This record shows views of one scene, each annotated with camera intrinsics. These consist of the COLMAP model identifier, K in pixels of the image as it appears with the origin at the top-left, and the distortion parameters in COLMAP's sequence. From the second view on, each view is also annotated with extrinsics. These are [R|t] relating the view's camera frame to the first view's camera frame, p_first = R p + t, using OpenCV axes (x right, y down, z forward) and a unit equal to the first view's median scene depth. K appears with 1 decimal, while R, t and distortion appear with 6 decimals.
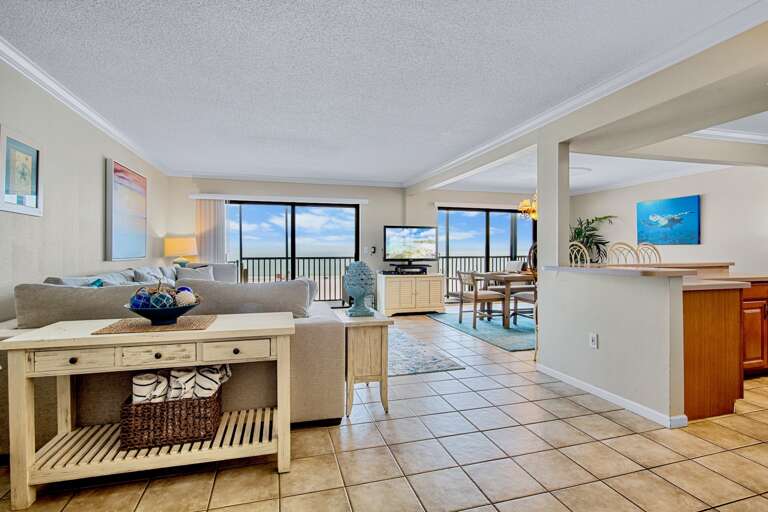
lens RADIAL K [[378.7, 0, 384.0], [0, 378.7, 256.0], [0, 0, 1]] dist [-0.002436, -0.000171]
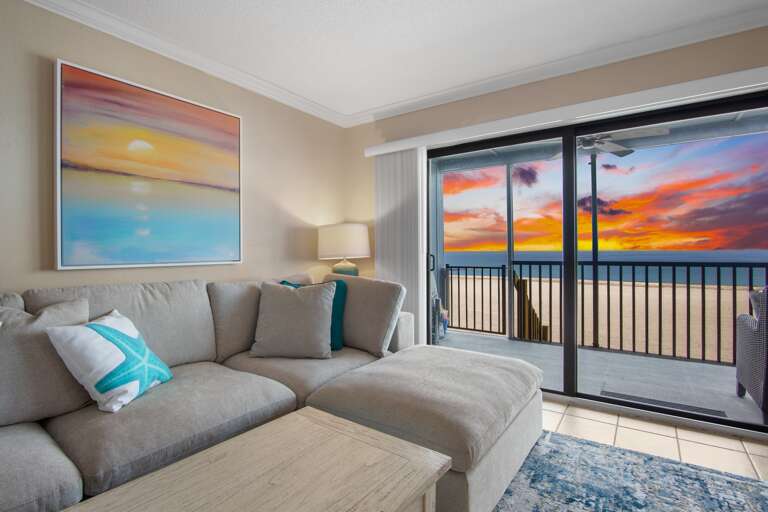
lens RADIAL K [[378.7, 0, 384.0], [0, 378.7, 256.0], [0, 0, 1]] dist [-0.002436, -0.000171]
pose [[0.634395, 0.001962, -0.773006, -0.058280], [-0.002136, 0.999997, 0.000785, -0.004513], [0.773006, 0.001153, 0.634398, 0.638326]]
